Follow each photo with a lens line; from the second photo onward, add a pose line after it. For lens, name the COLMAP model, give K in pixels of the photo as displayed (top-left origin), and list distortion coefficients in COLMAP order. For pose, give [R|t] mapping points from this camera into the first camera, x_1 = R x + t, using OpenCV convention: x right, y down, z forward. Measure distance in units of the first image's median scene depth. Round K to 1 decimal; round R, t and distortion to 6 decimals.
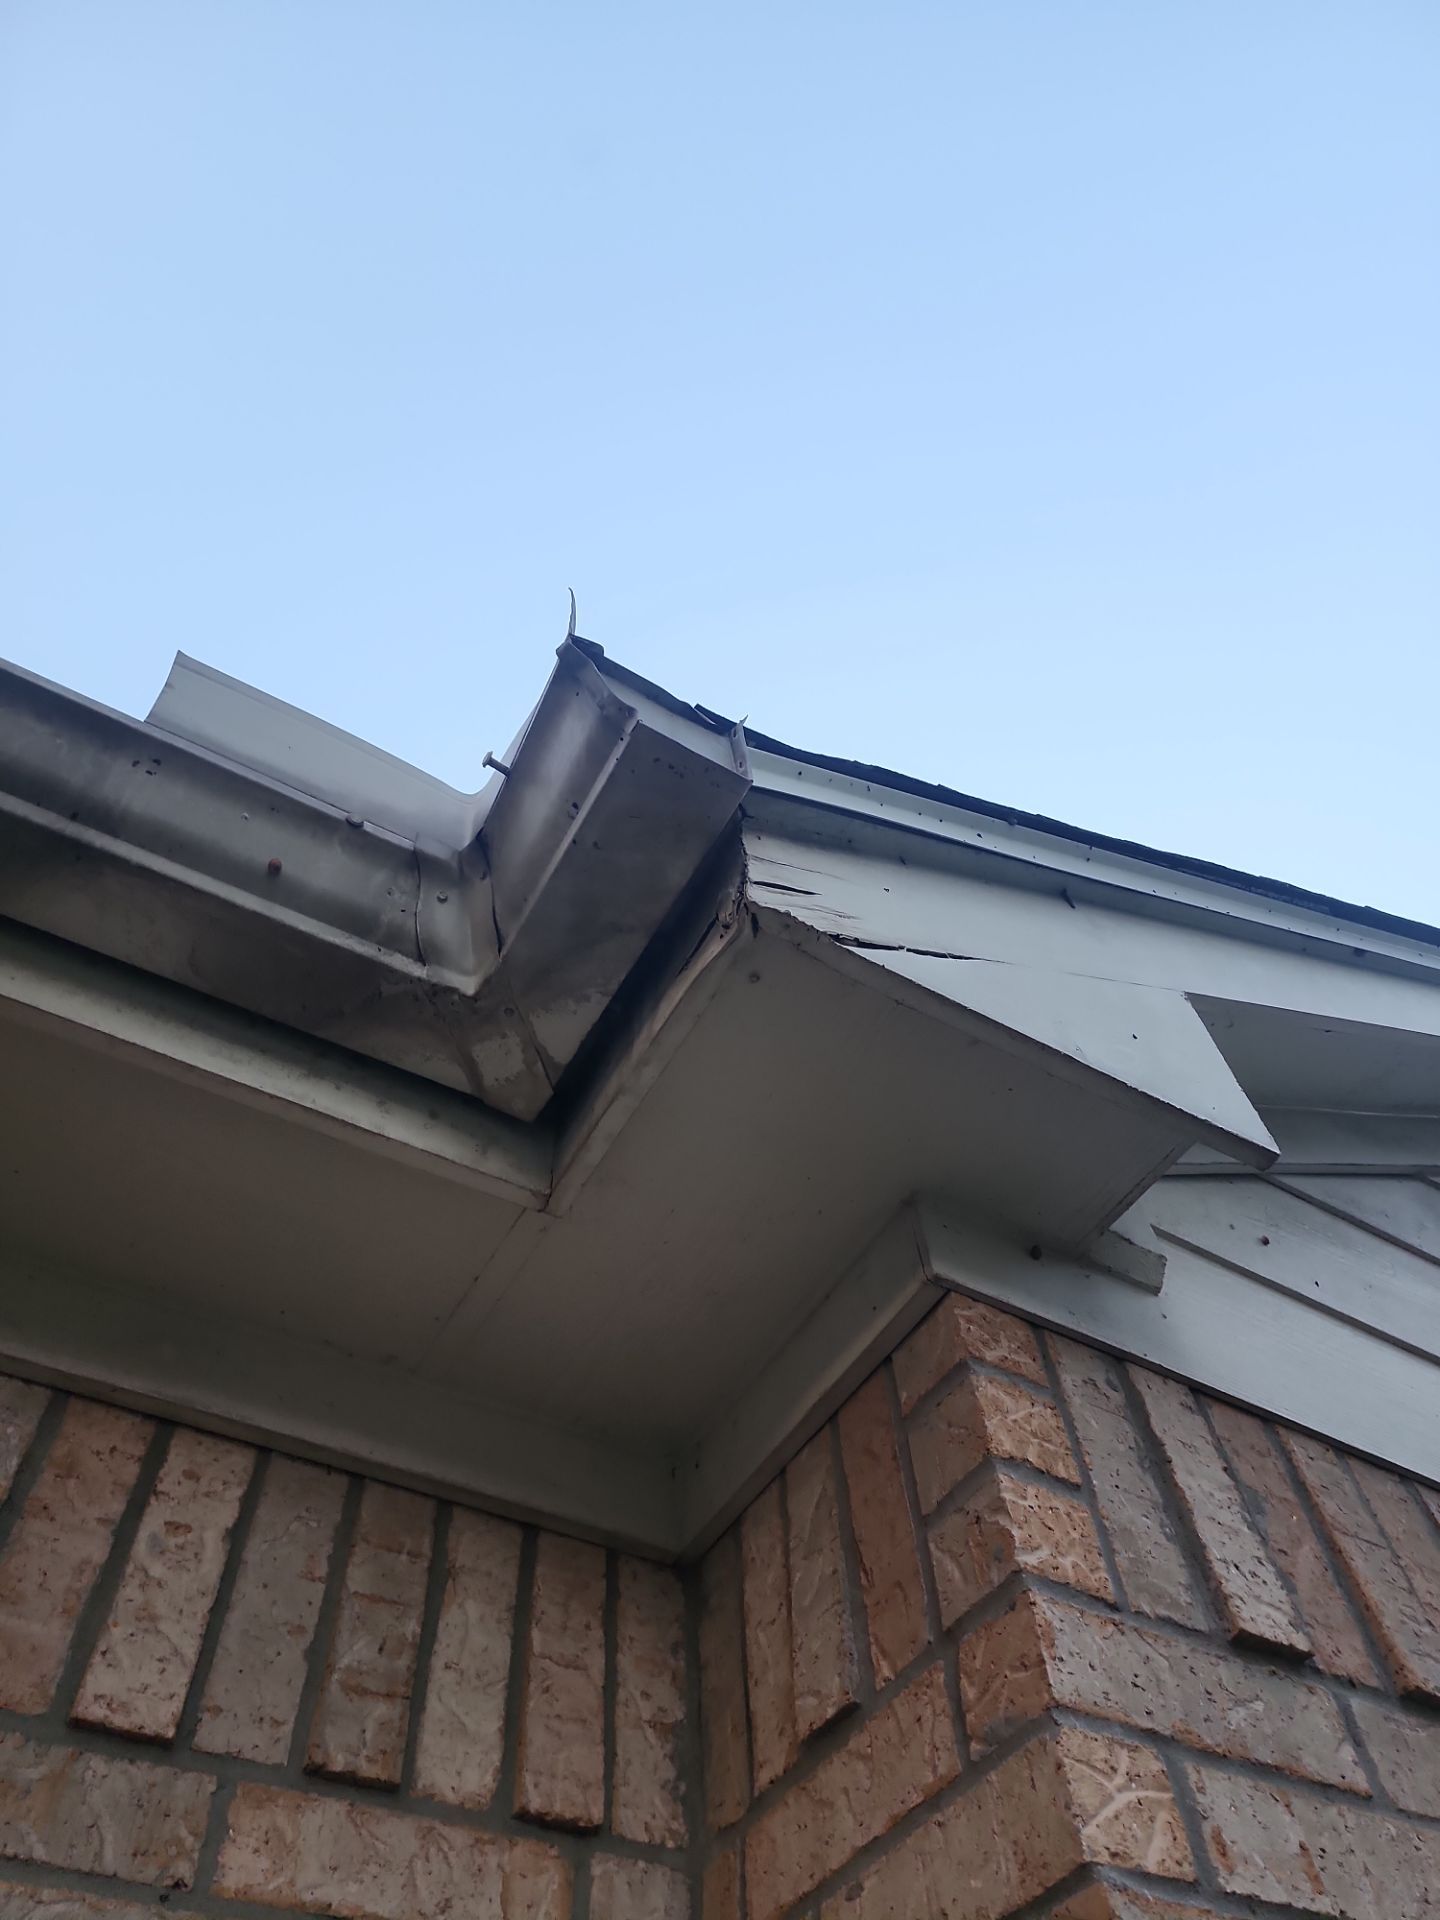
lens RADIAL K [[1262.4, 0, 696.7], [0, 1262.4, 981.9], [0, 0, 1]] dist [0.086805, -0.073190]
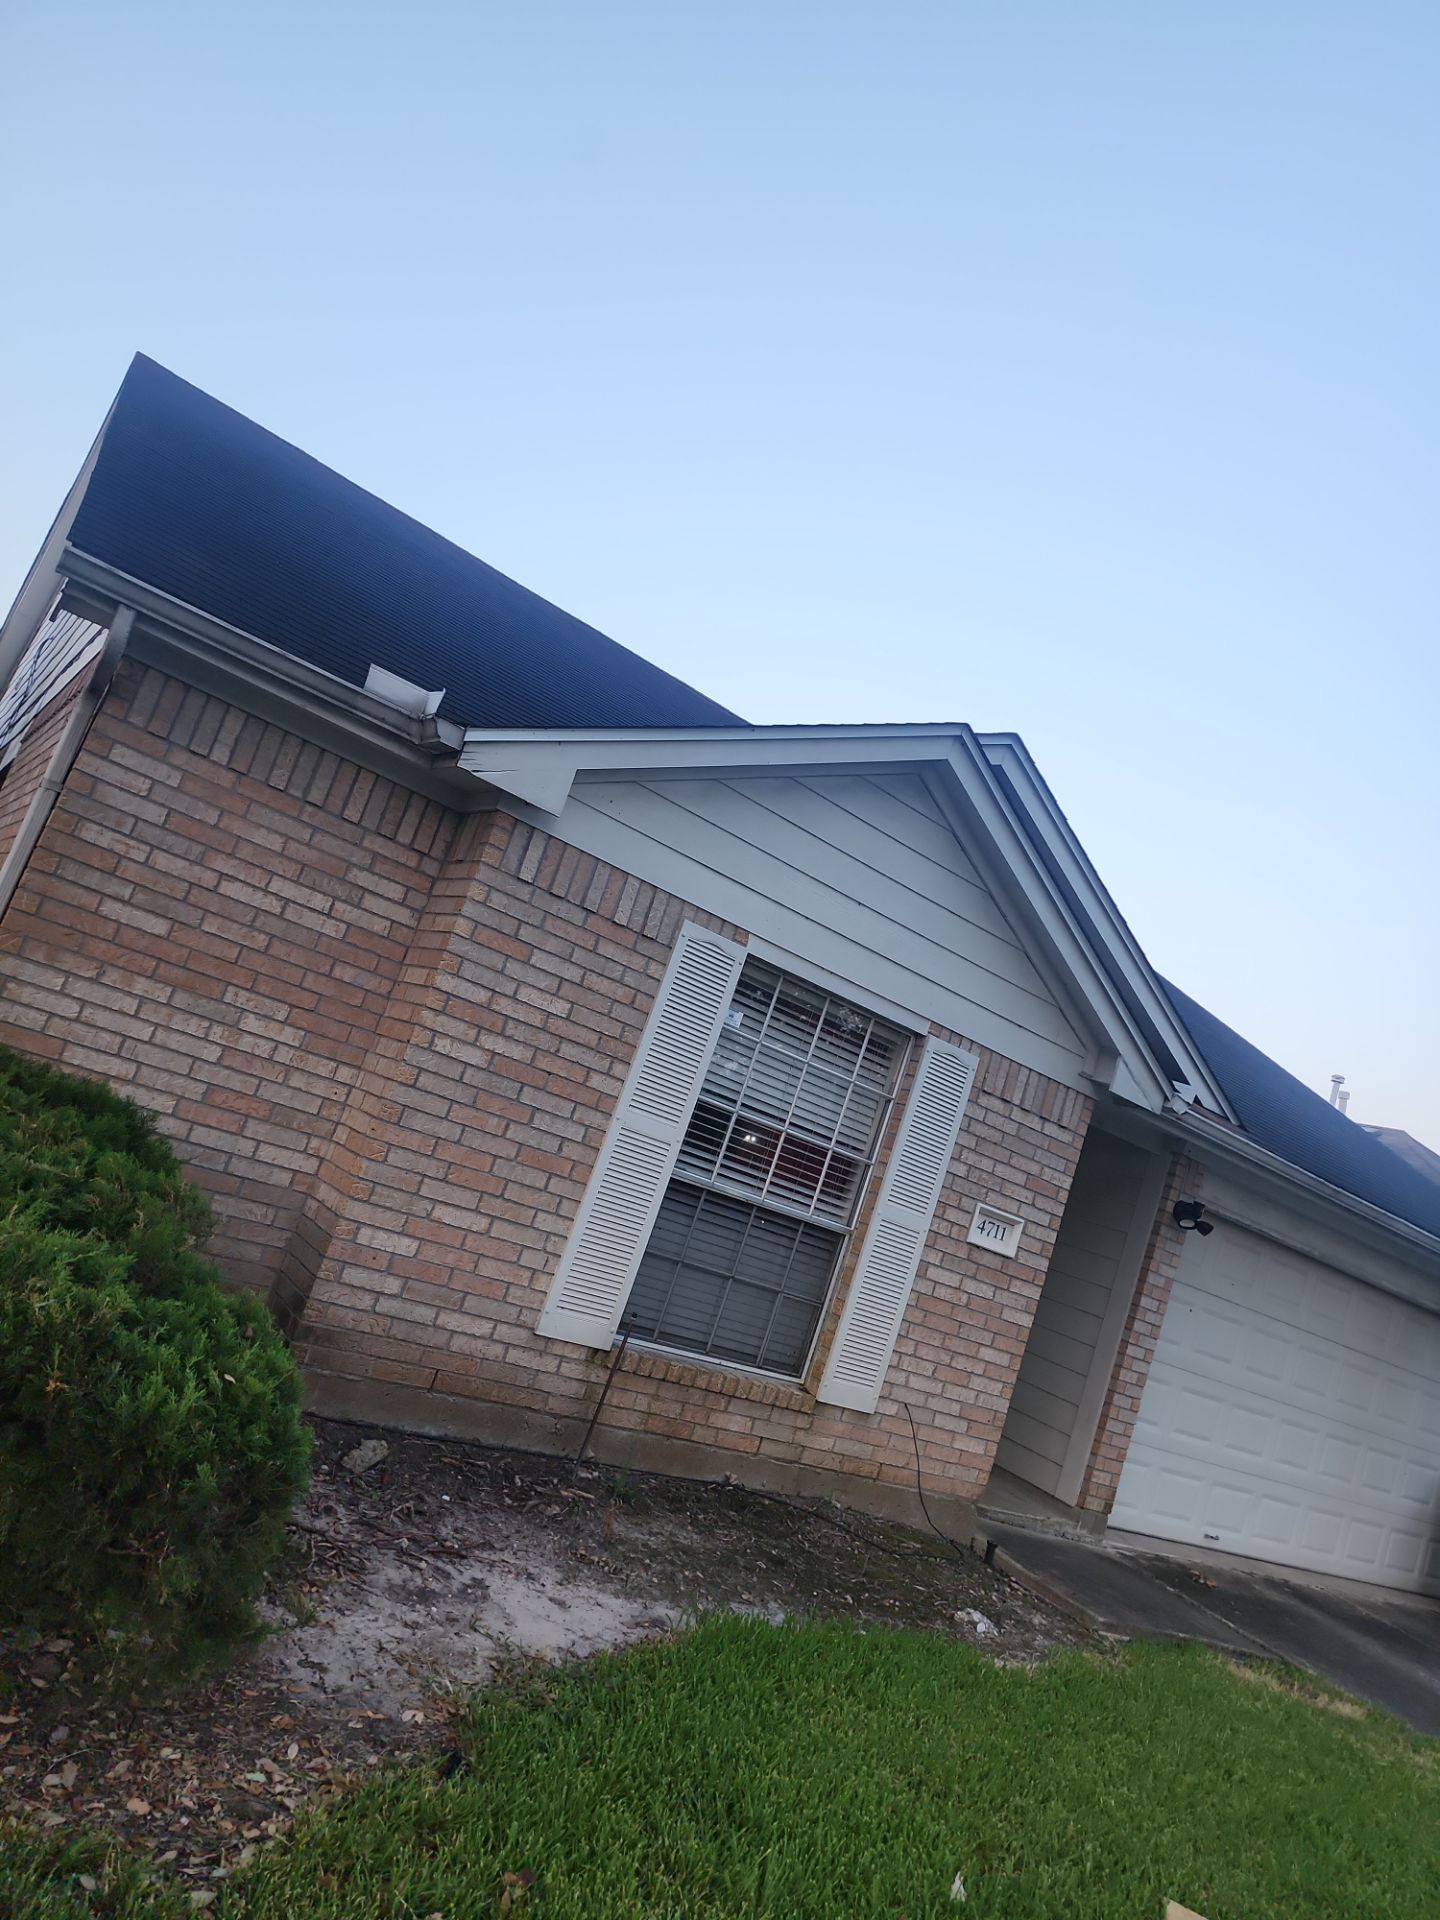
lens RADIAL K [[1262.4, 0, 696.7], [0, 1262.4, 981.9], [0, 0, 1]] dist [0.086805, -0.073190]
pose [[0.927801, 0.372027, 0.027957, 1.191754], [-0.268430, 0.613639, 0.742558, -3.825272], [0.259097, -0.696450, 0.669198, -3.120355]]
